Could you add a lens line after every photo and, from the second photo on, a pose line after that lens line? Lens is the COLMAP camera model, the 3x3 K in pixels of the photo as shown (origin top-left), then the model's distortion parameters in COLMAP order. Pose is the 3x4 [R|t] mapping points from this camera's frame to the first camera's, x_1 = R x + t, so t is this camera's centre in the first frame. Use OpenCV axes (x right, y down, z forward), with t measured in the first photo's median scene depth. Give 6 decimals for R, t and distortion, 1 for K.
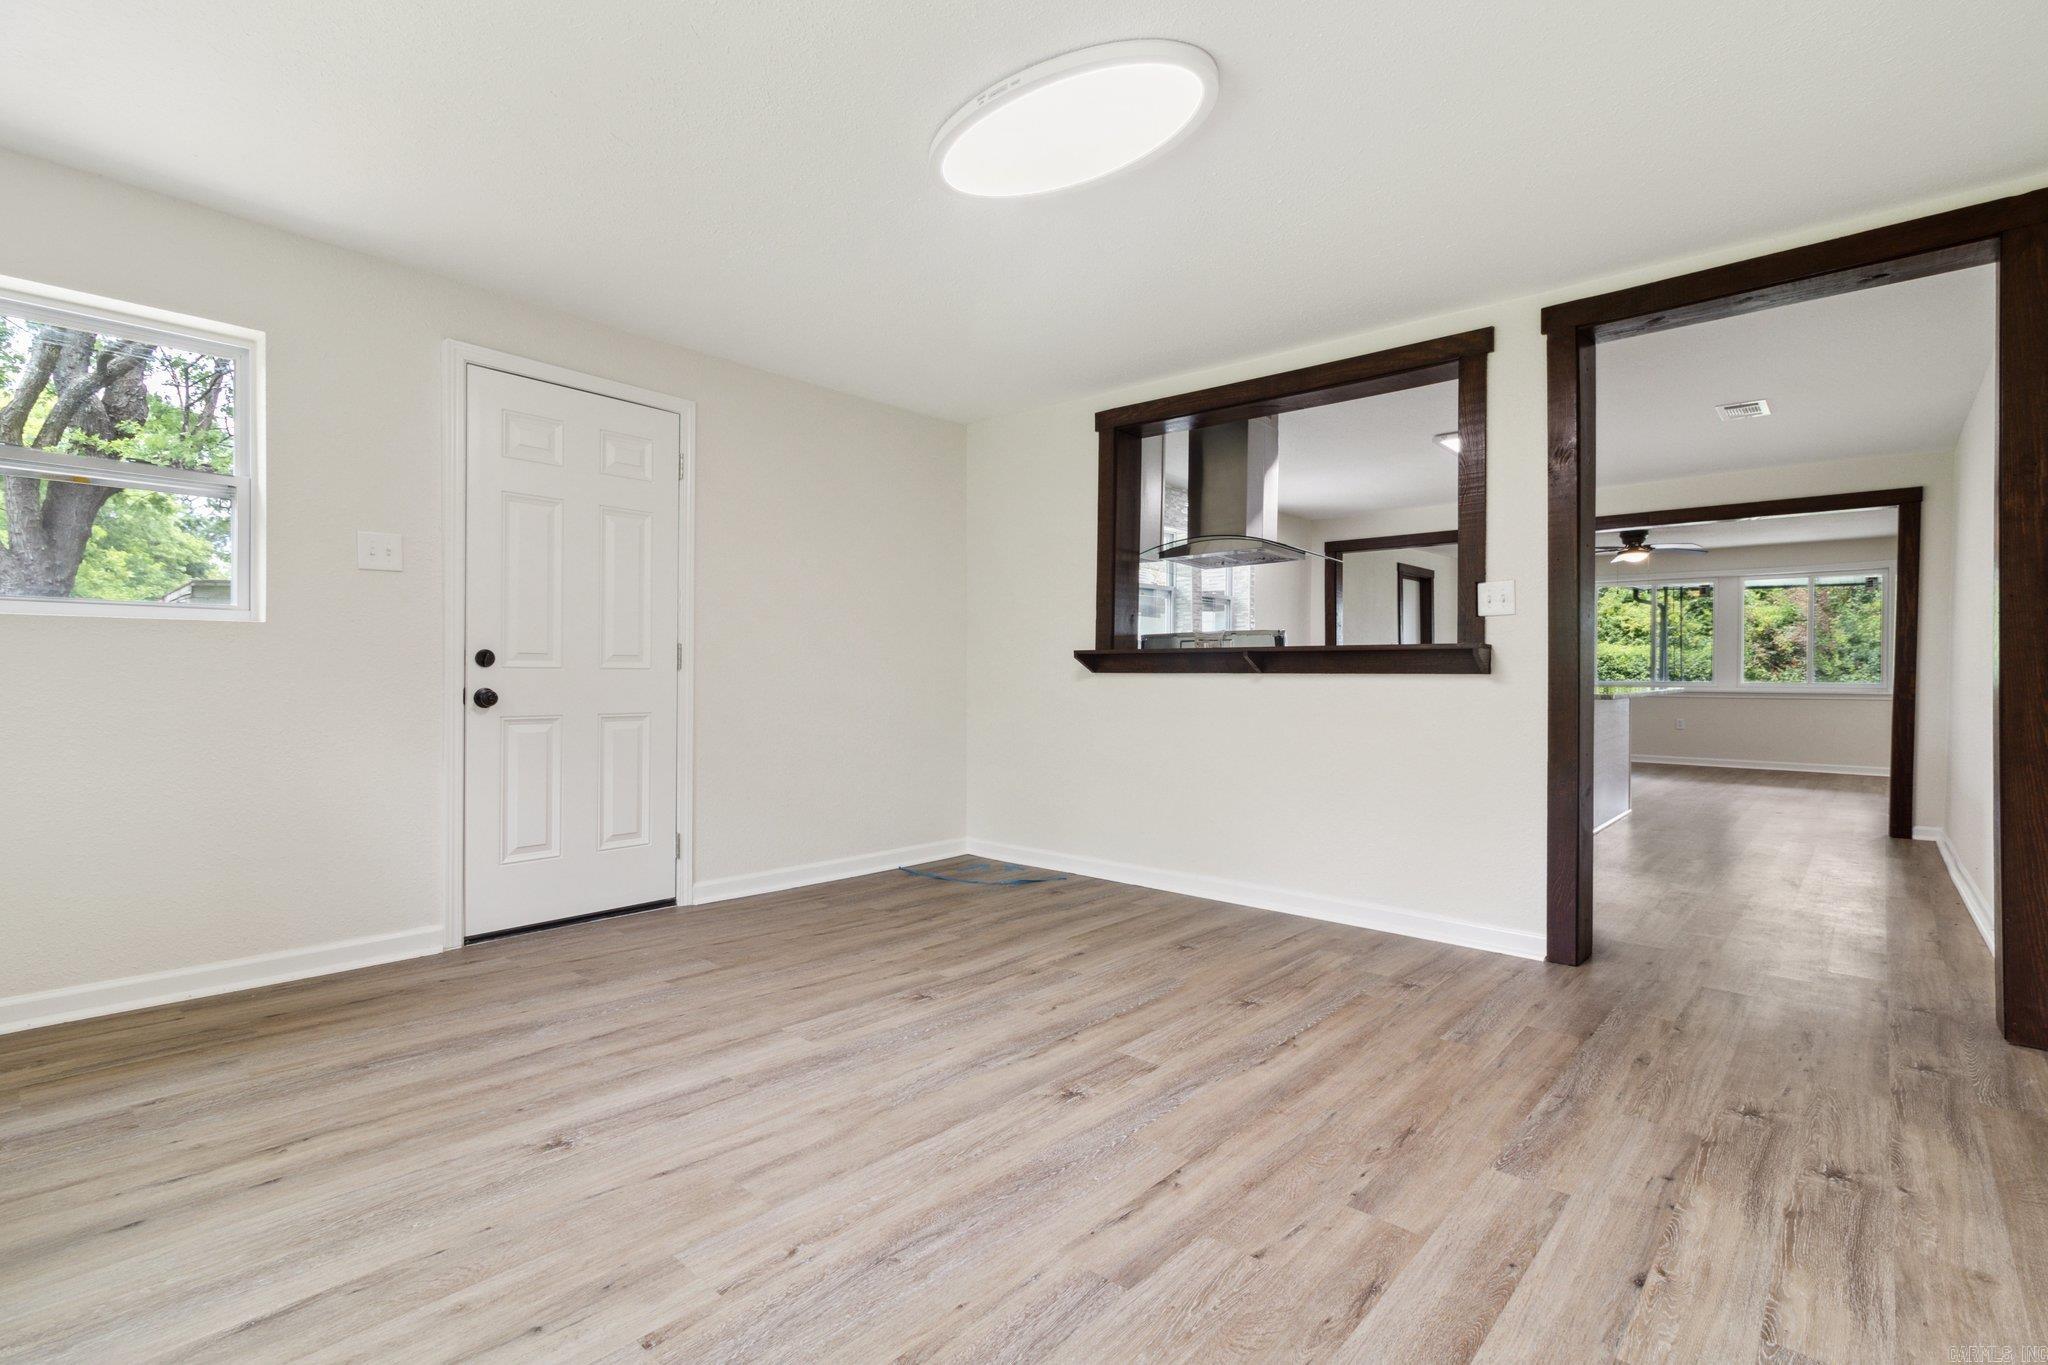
lens RADIAL K [[957.2, 0, 1024.2], [0, 957.2, 683.2], [0, 0, 1]] dist [-0.000144, 0.000755]
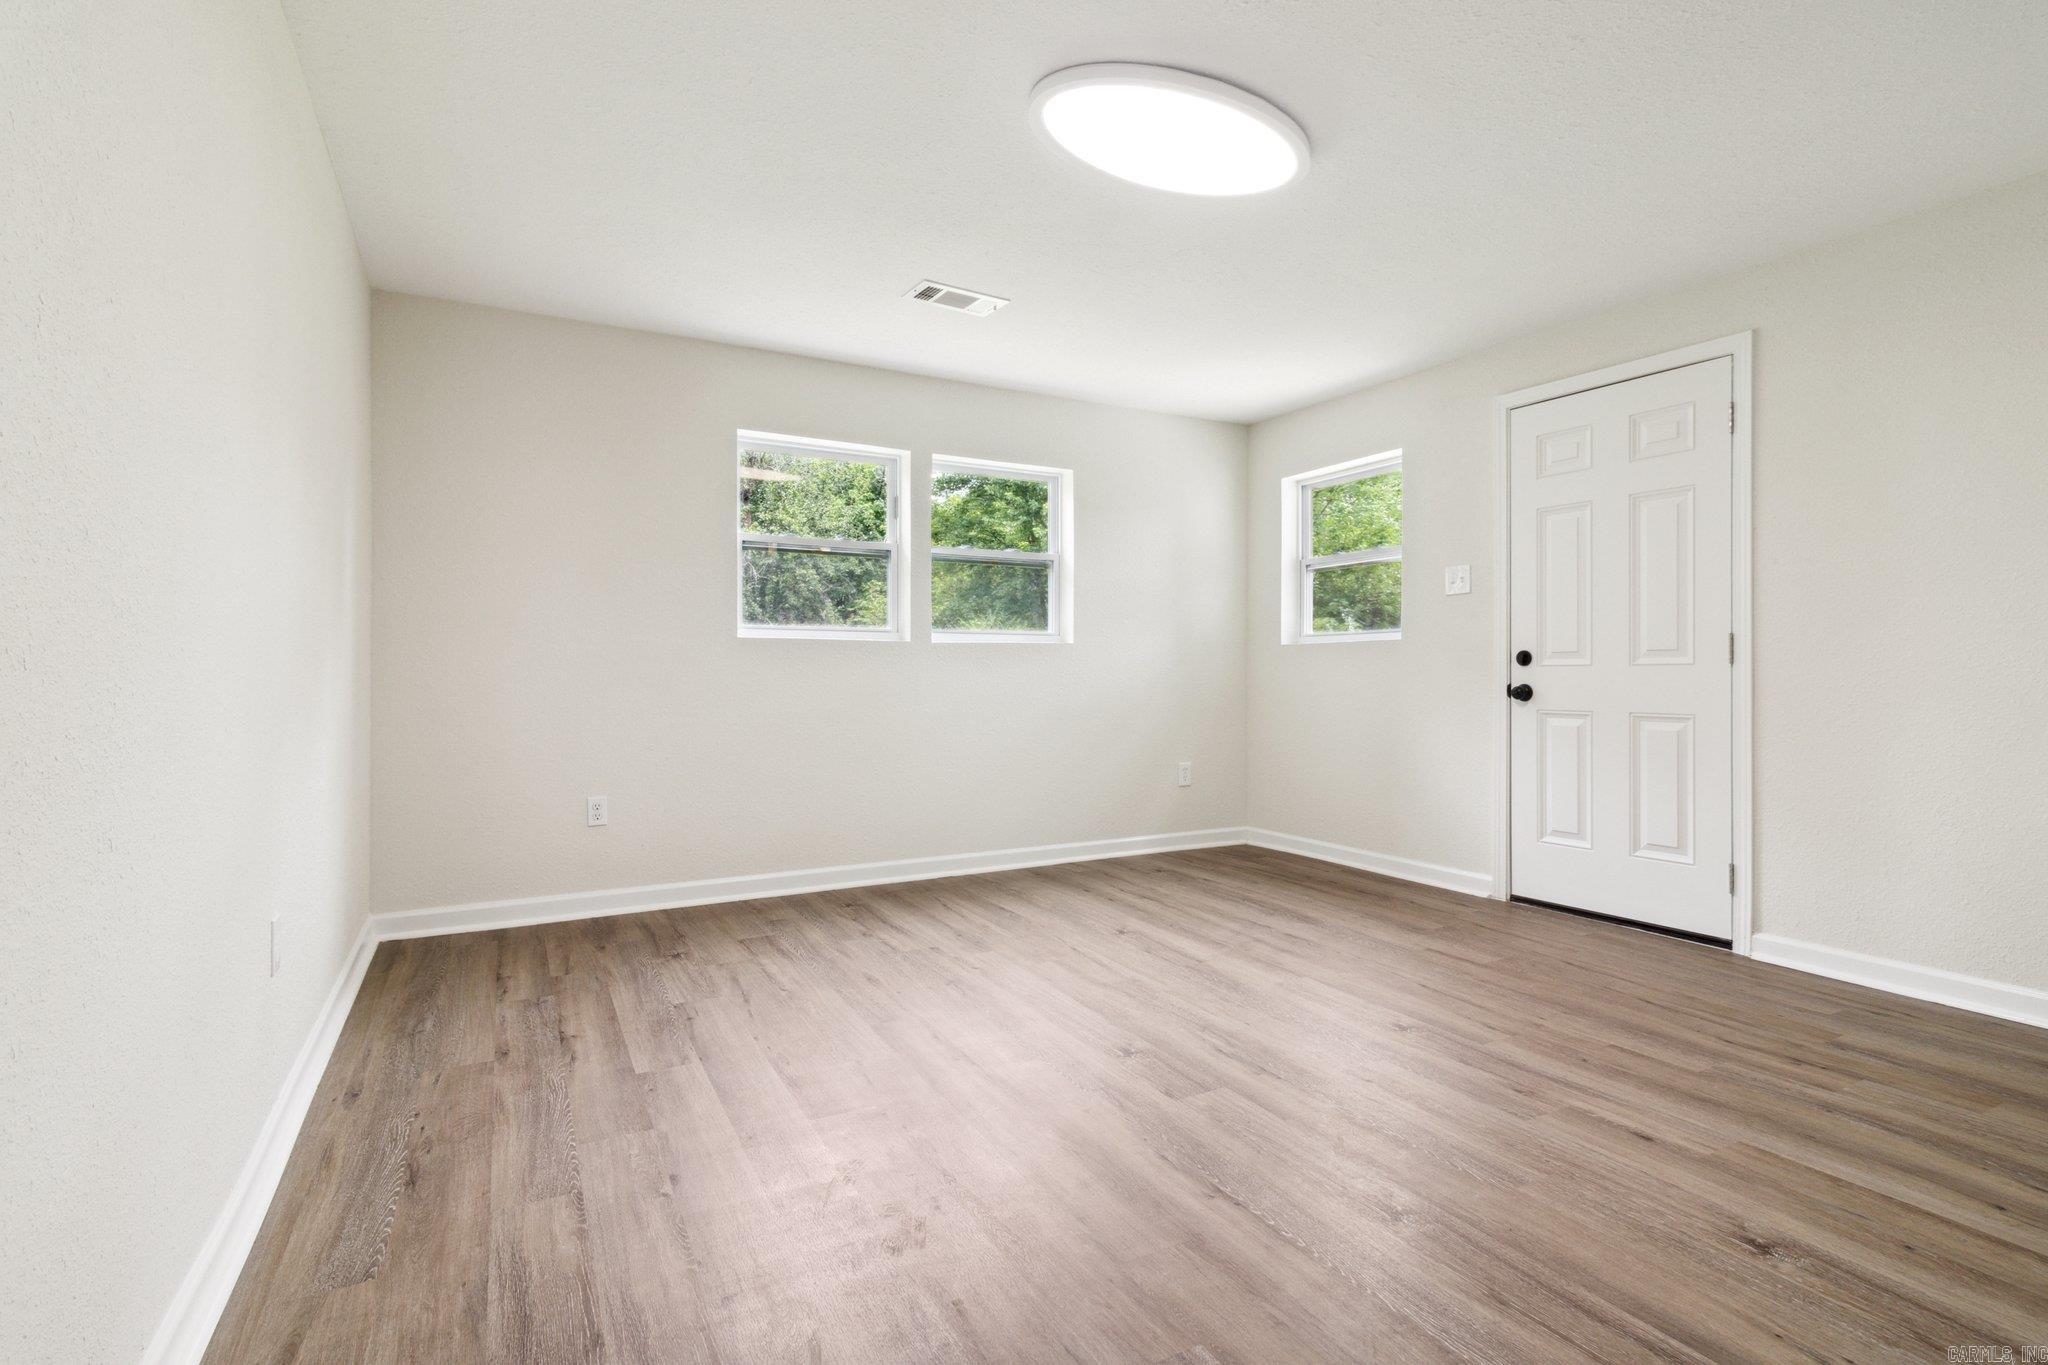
lens RADIAL K [[957.2, 0, 1013.8], [0, 957.2, 681.6], [0, 0, 1]] dist [-0.000144, 0.000755]
pose [[-0.343302, 0.001912, -0.939223, 0.794517], [-0.008777, 0.999948, 0.005244, 0.001698], [0.939184, 0.010044, -0.343267, 0.887436]]
